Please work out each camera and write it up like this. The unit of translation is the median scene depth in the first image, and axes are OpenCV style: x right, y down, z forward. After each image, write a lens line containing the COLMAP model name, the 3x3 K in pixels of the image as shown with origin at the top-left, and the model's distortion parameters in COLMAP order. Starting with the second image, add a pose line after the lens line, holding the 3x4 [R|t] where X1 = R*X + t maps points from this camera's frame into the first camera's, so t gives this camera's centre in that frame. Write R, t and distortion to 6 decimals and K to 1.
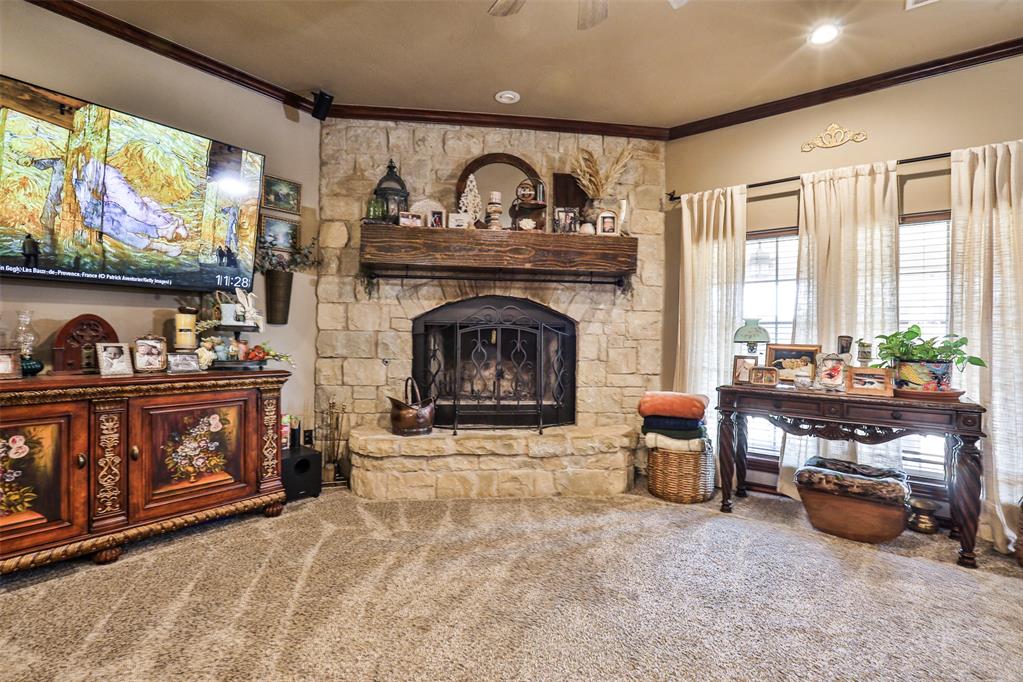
lens RADIAL K [[466.7, 0, 511.0], [0, 466.7, 336.0], [0, 0, 1]] dist [-0.048612, 0.016085]
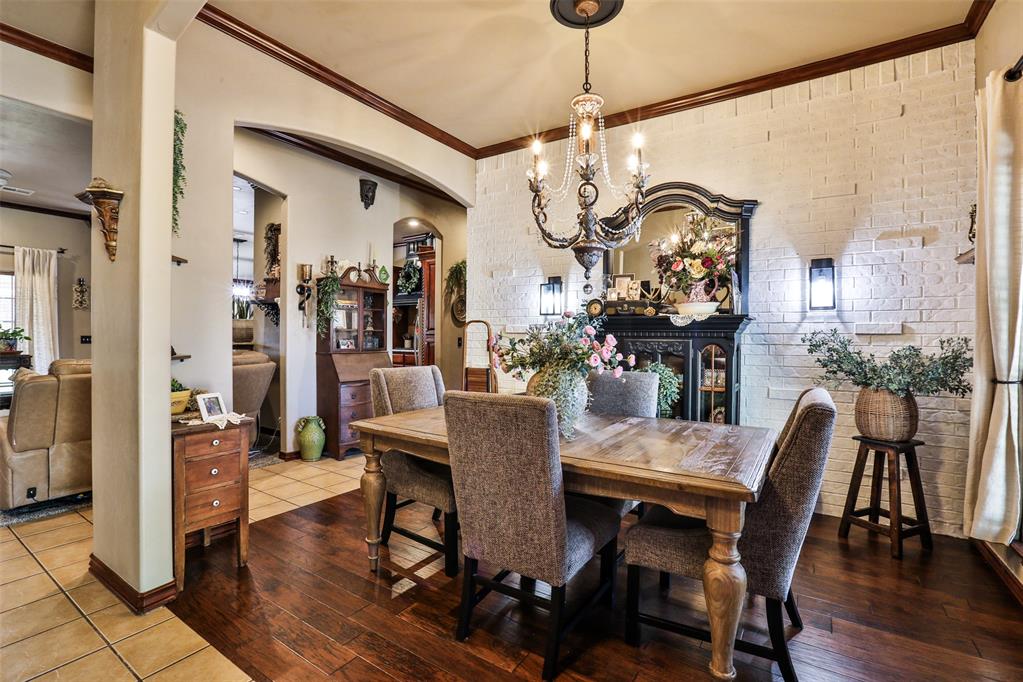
lens RADIAL K [[466.7, 0, 513.1], [0, 466.7, 338.4], [0, 0, 1]] dist [-0.048612, 0.016085]
pose [[-0.086452, -0.022828, 0.995994, -1.225840], [-0.008961, 0.999715, 0.022135, -0.016510], [-0.996216, -0.007011, -0.086631, -1.063083]]
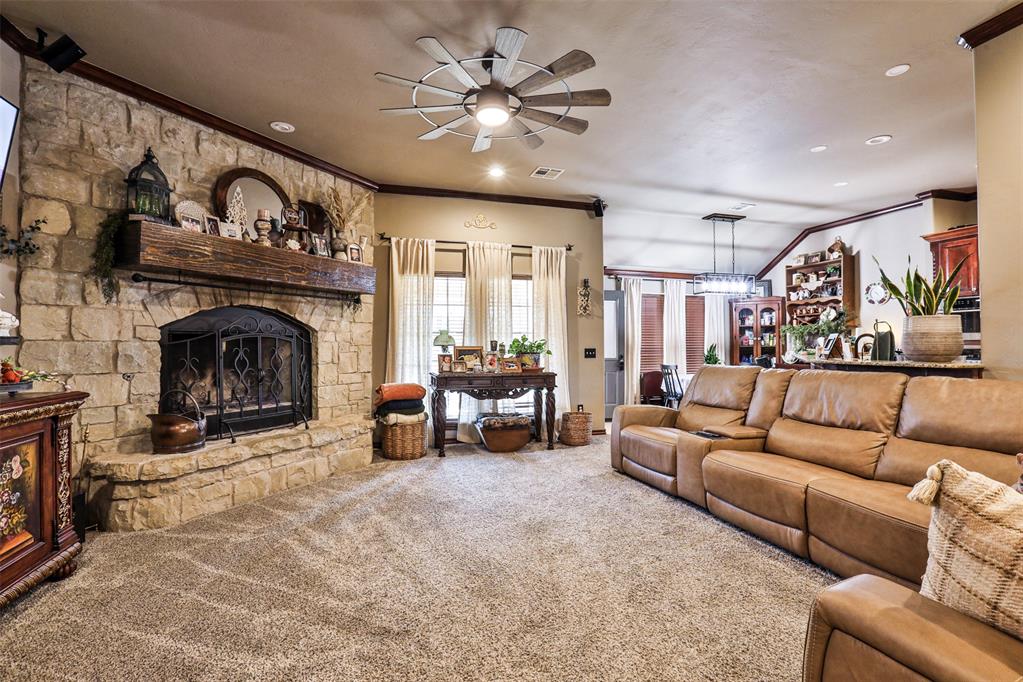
lens RADIAL K [[466.7, 0, 511.3], [0, 466.7, 338.2], [0, 0, 1]] dist [-0.048612, 0.016085]
pose [[0.571779, -0.007607, 0.820372, -0.610568], [0.010862, 0.999940, 0.001702, -0.010313], [-0.820336, 0.007938, 0.571827, -0.068510]]
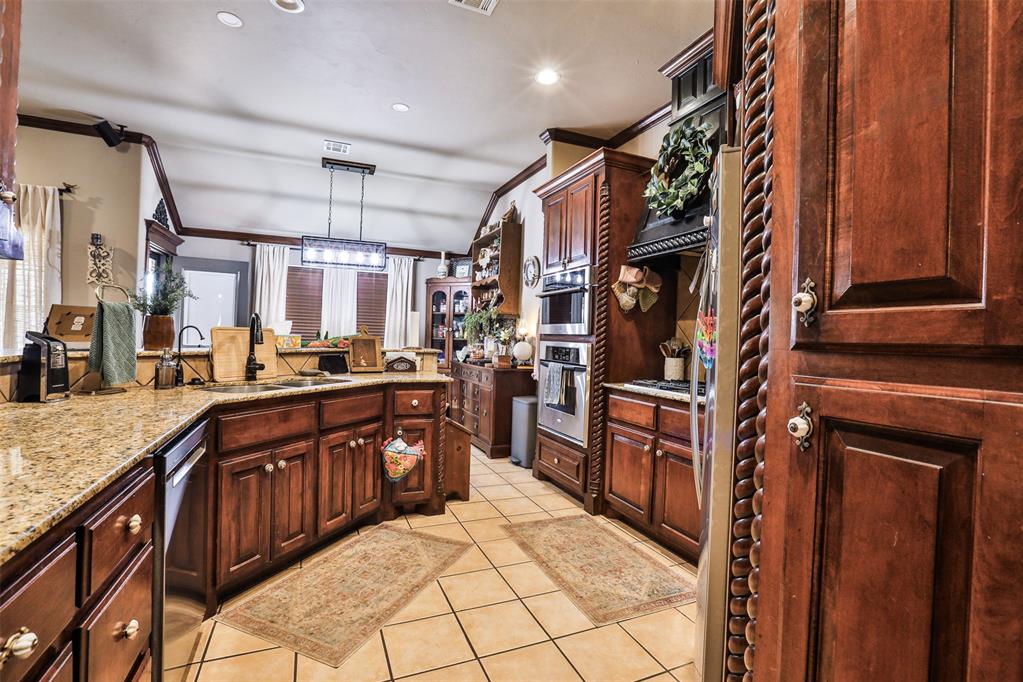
lens RADIAL K [[466.7, 0, 514.1], [0, 466.7, 339.6], [0, 0, 1]] dist [-0.048612, 0.016085]
pose [[0.474771, -0.004782, 0.880096, 0.432399], [-0.024201, 0.999536, 0.018487, 0.008600], [-0.879776, -0.030077, 0.474435, -0.862267]]
